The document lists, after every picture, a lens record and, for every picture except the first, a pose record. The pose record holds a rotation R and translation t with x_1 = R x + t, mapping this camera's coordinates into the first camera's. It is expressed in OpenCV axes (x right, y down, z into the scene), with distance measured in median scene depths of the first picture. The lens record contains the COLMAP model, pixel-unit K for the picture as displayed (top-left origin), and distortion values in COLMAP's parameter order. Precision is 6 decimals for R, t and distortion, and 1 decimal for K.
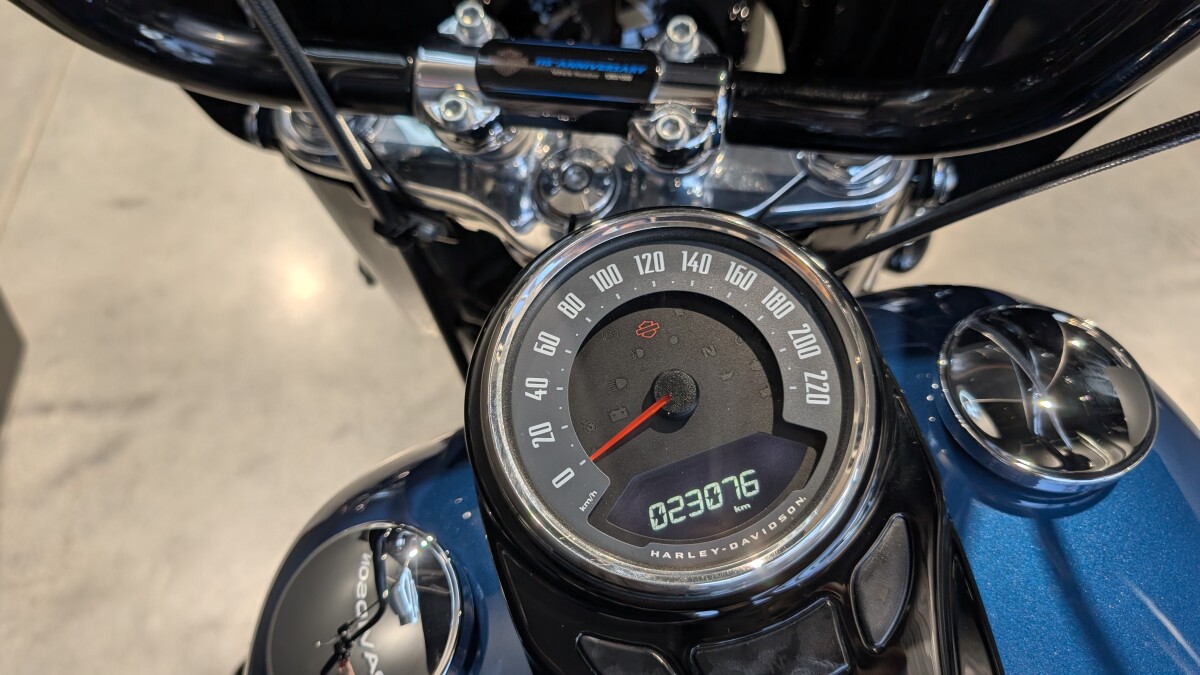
lens RADIAL K [[847.0, 0, 620.4], [0, 847.0, 336.0], [0, 0, 1]] dist [0.054387, 0.001254]
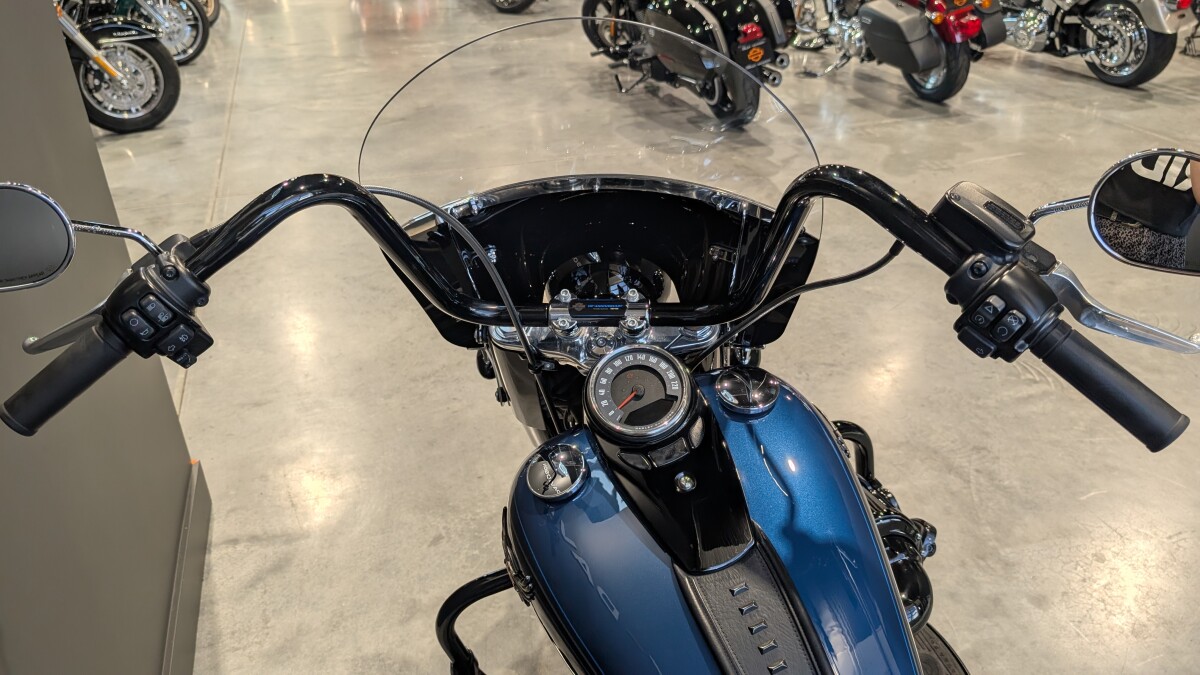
lens RADIAL K [[803.0, 0, 600.0], [0, 803.0, 337.5], [0, 0, 1]] dist [-0.003468, -0.000654]
pose [[0.996738, -0.080661, 0.002722, -0.068713], [0.079267, 0.972058, -0.220954, 0.435819], [0.015177, 0.220449, 0.975280, -1.806142]]
